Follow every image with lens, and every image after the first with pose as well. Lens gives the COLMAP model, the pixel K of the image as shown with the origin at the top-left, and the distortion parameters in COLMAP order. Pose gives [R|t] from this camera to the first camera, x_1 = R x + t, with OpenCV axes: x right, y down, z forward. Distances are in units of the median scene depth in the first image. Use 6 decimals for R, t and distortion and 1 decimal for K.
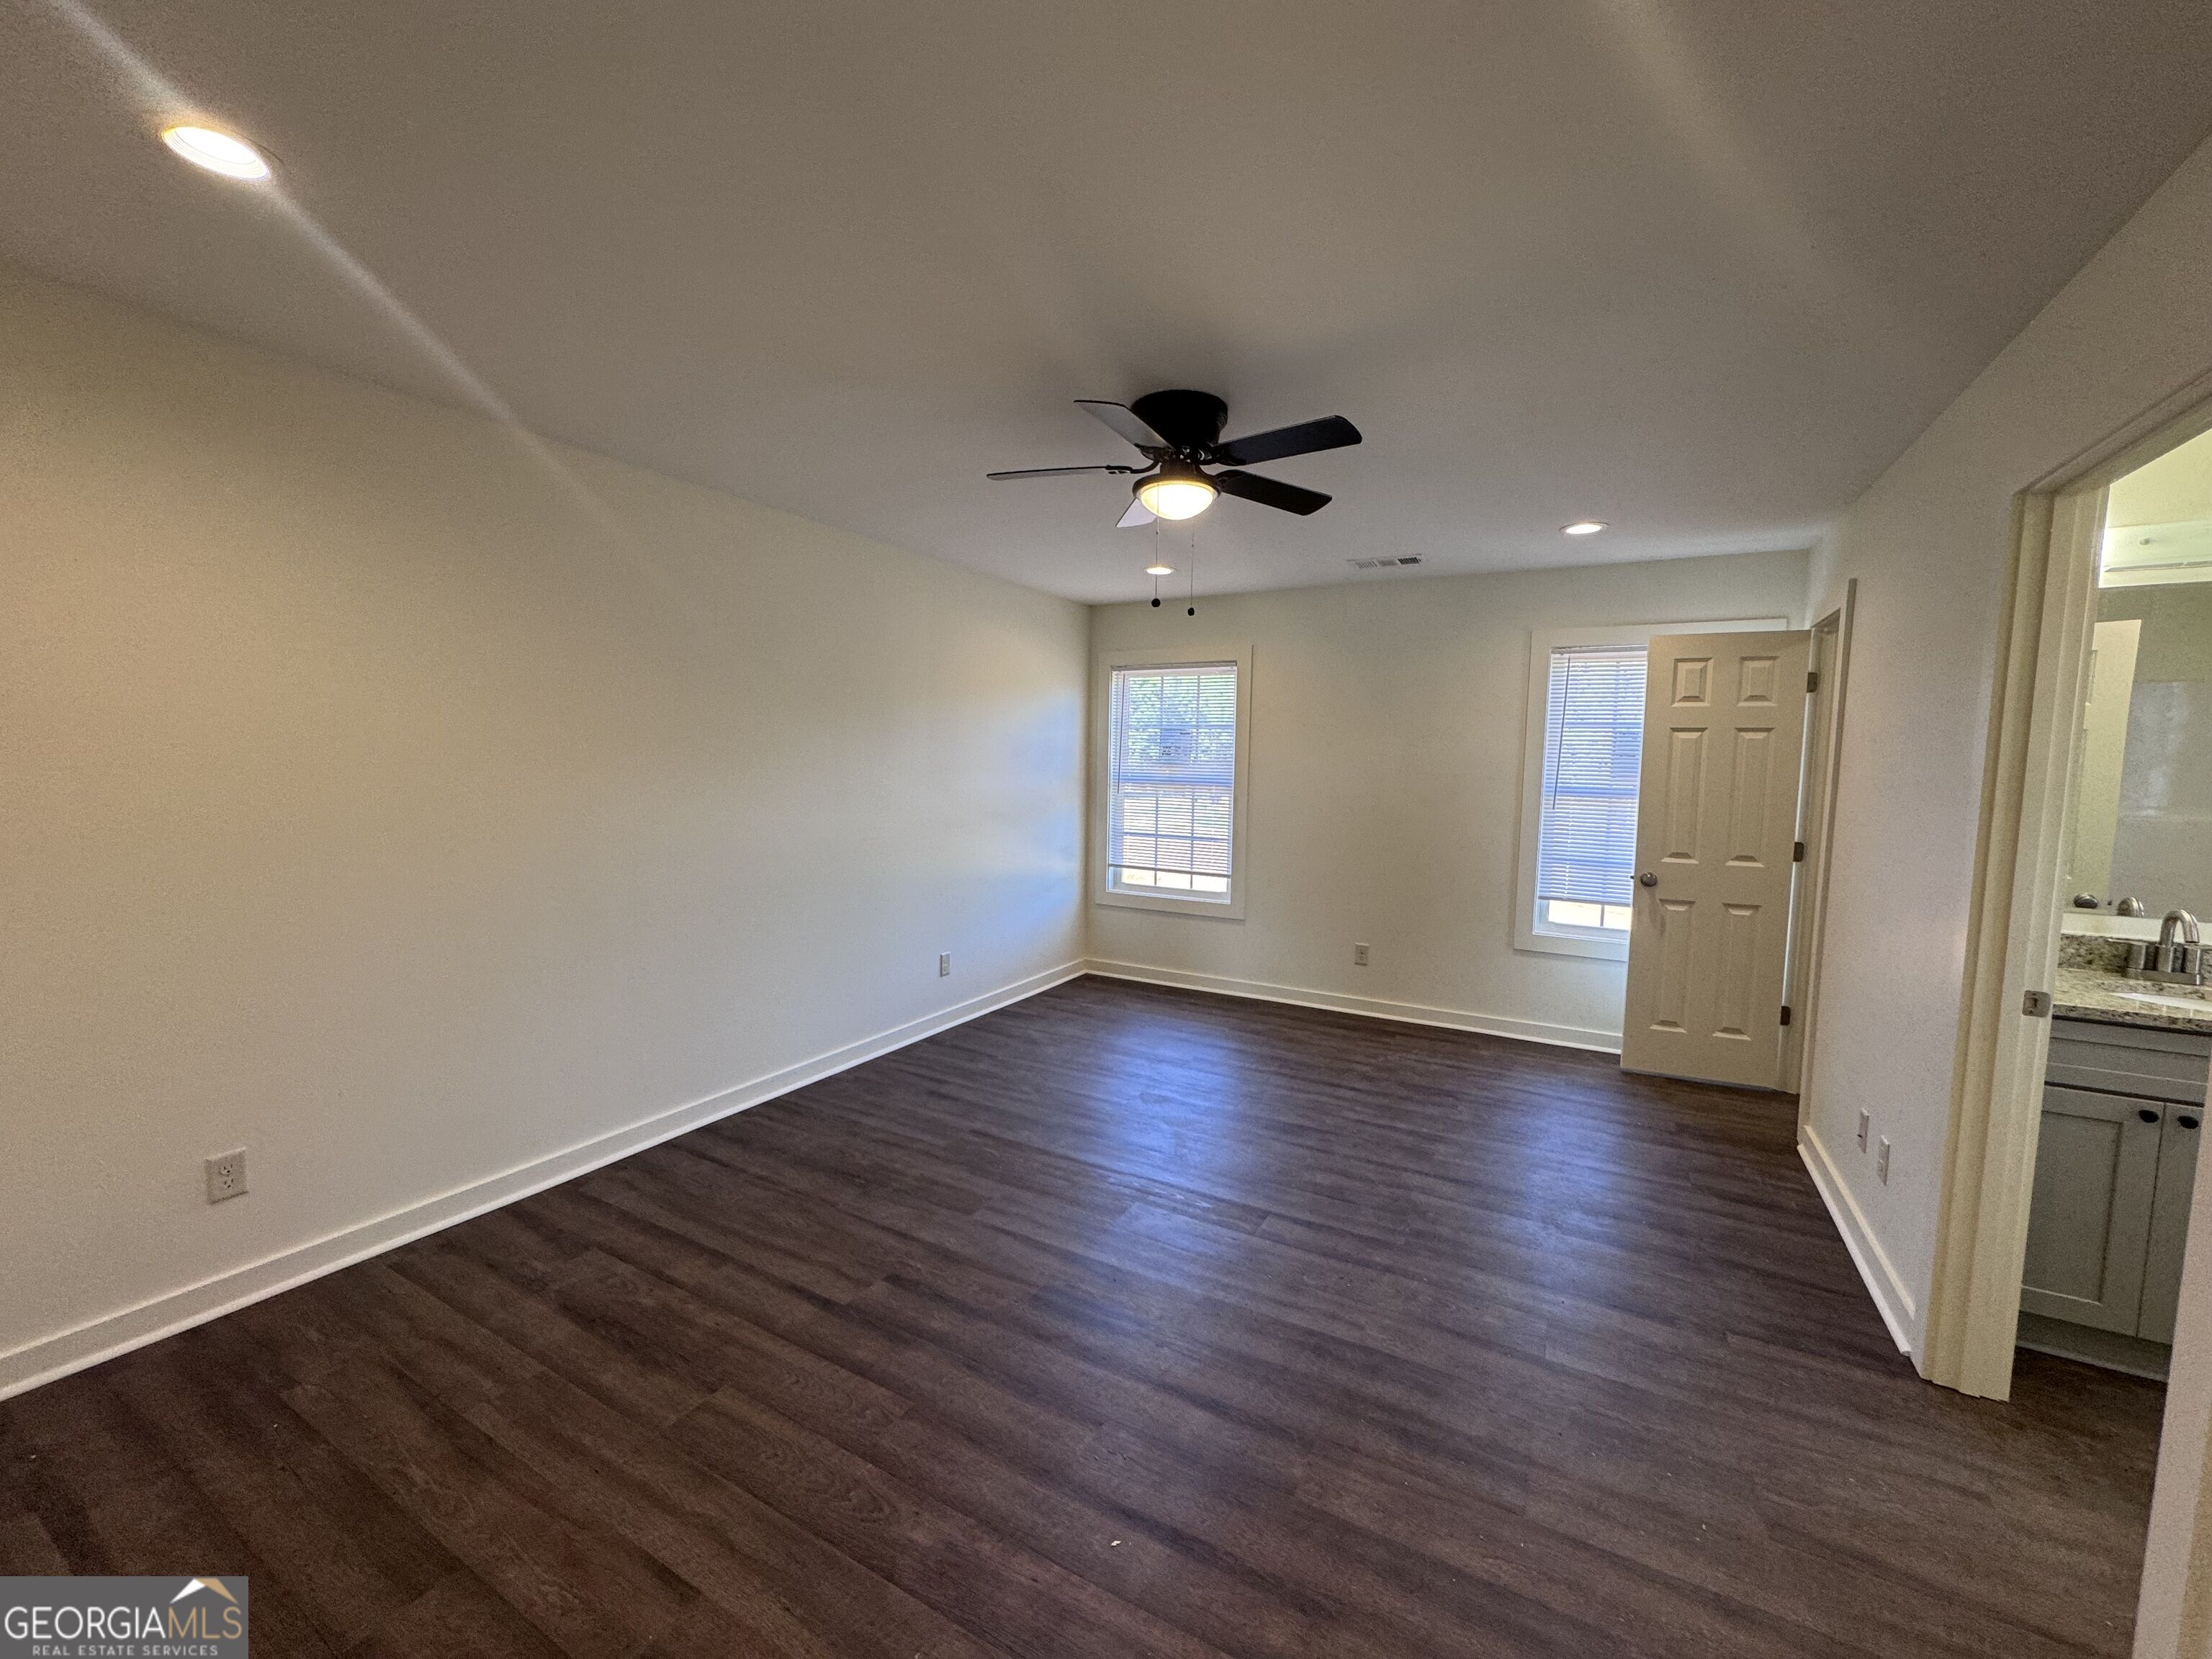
lens RADIAL K [[886.4, 0, 1110.8], [0, 886.4, 830.8], [0, 0, 1]] dist [-0.002755, -0.000612]
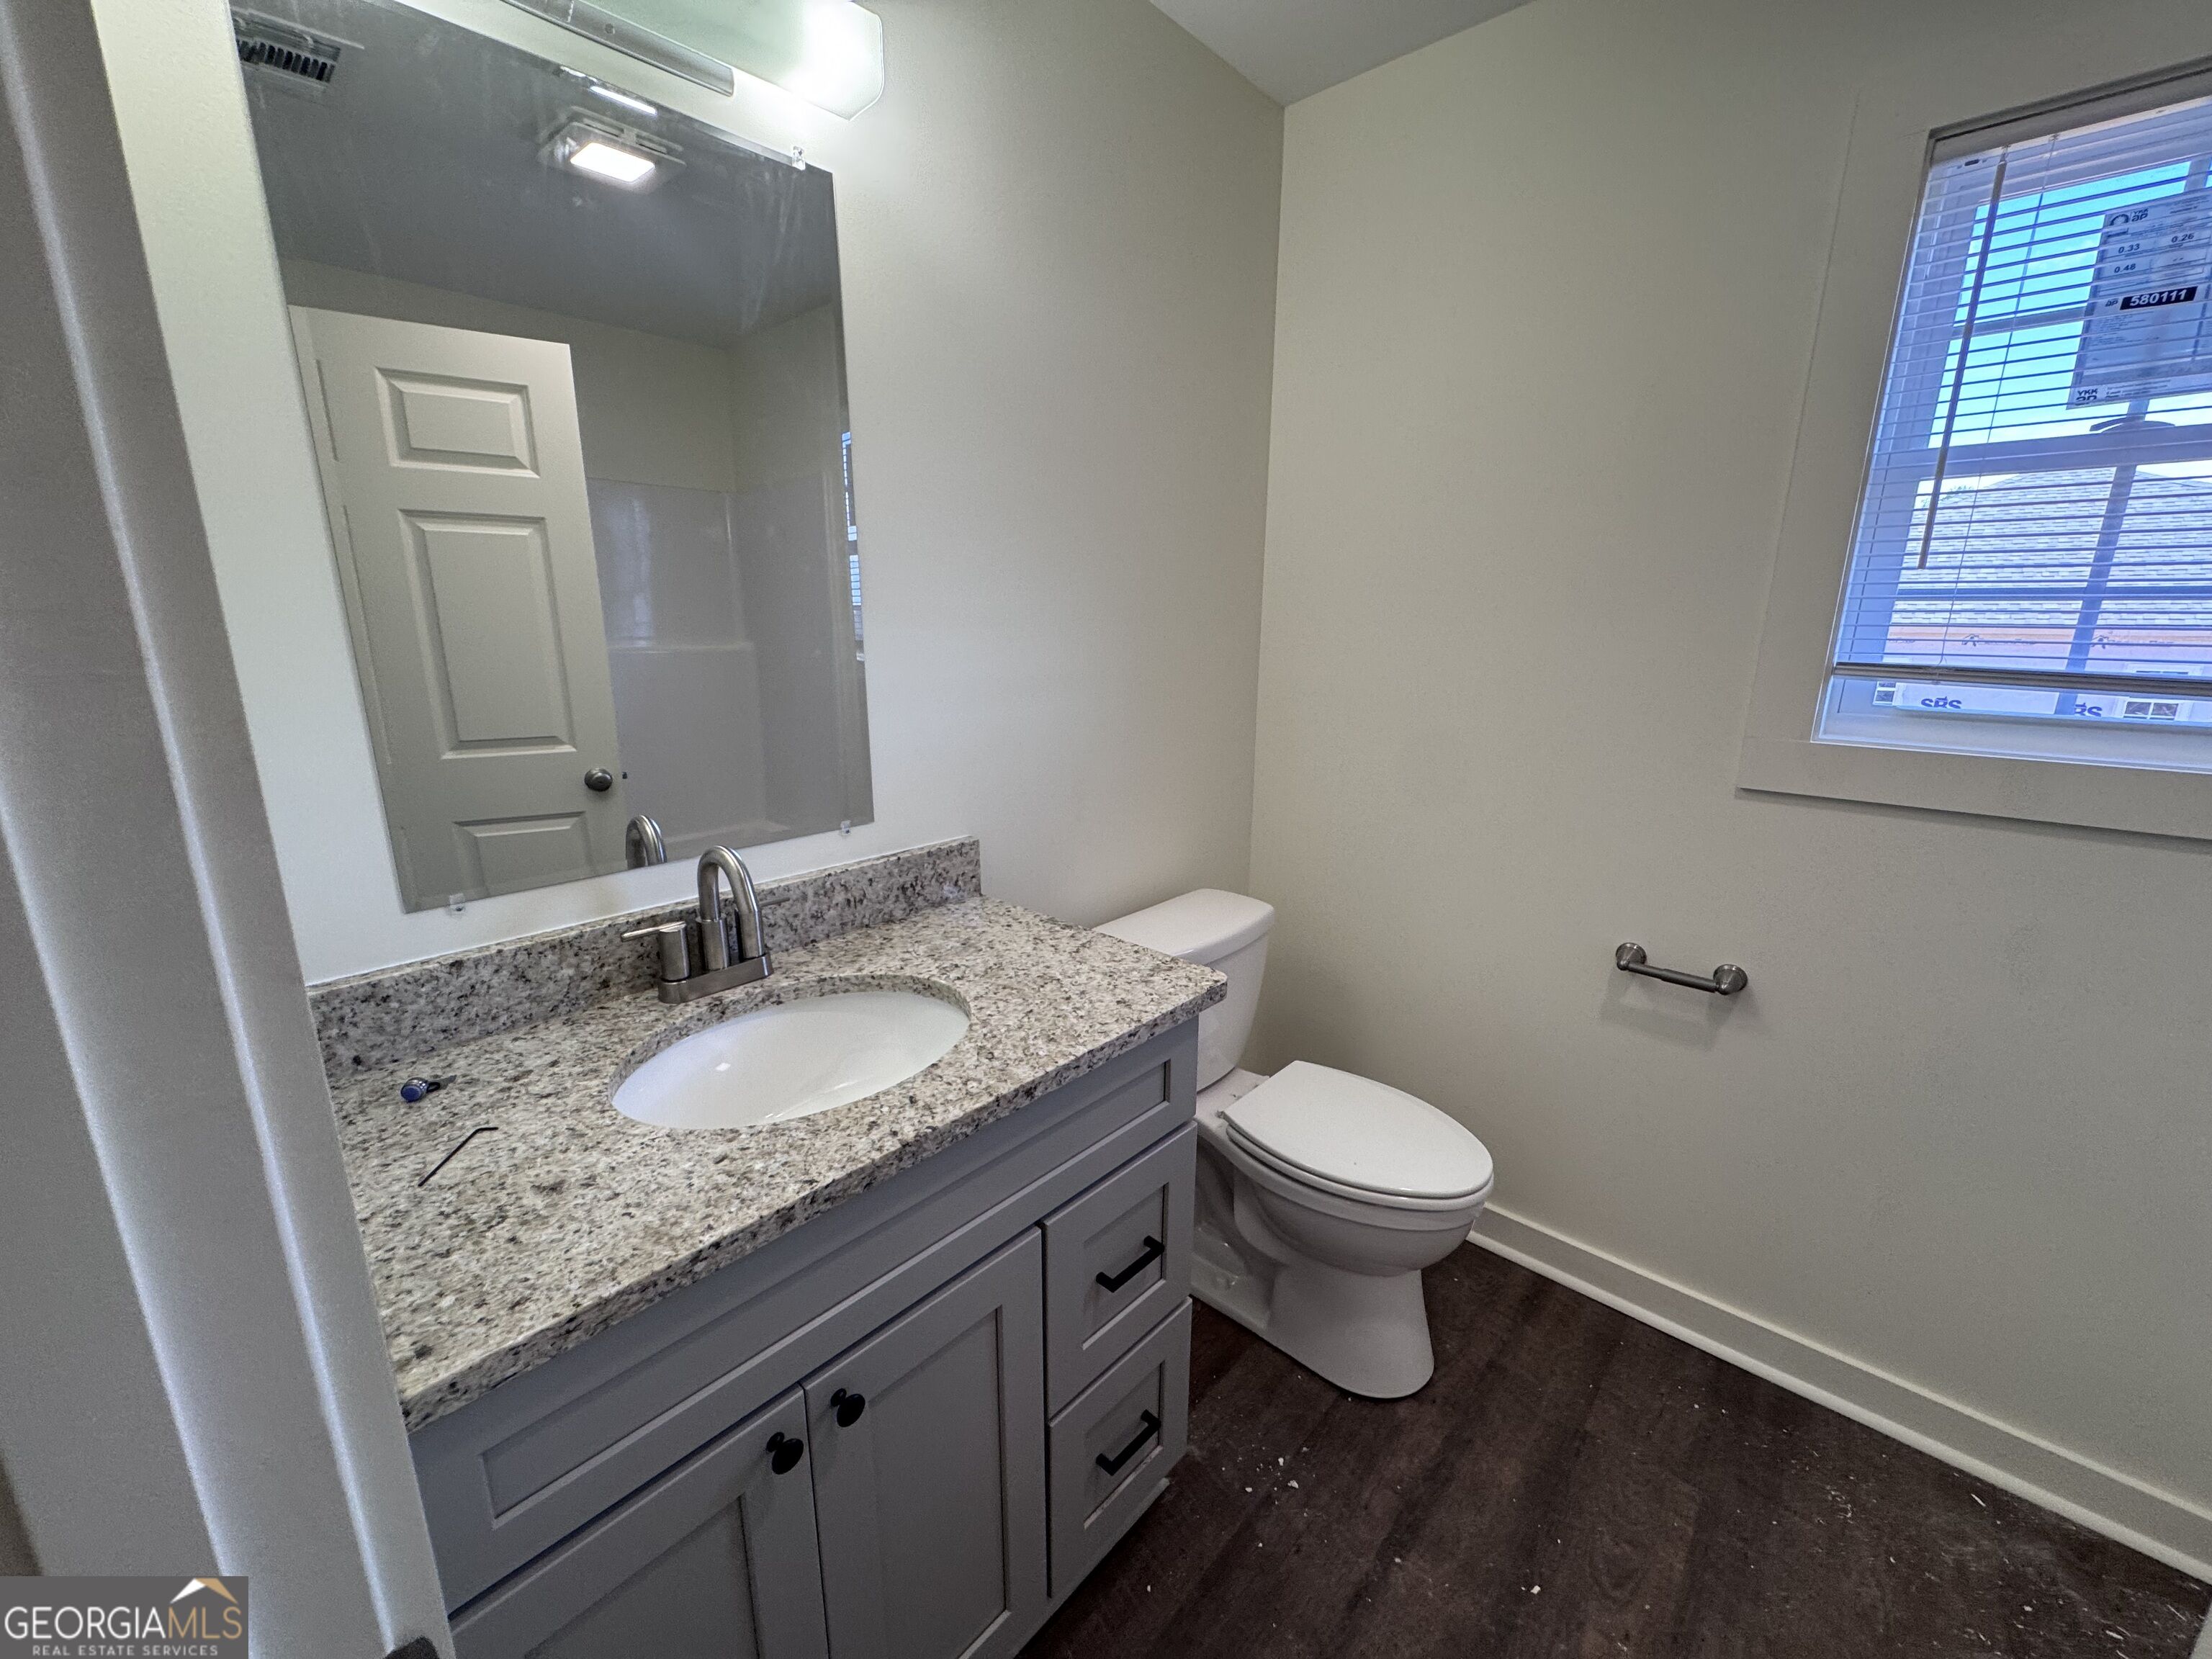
lens RADIAL K [[886.4, 0, 1109.0], [0, 886.4, 820.1], [0, 0, 1]] dist [-0.002755, -0.000612]
pose [[0.226329, -0.235212, 0.945225, 0.777492], [0.081007, 0.971590, 0.222376, -0.016678], [-0.970677, 0.026240, 0.238953, 0.652658]]
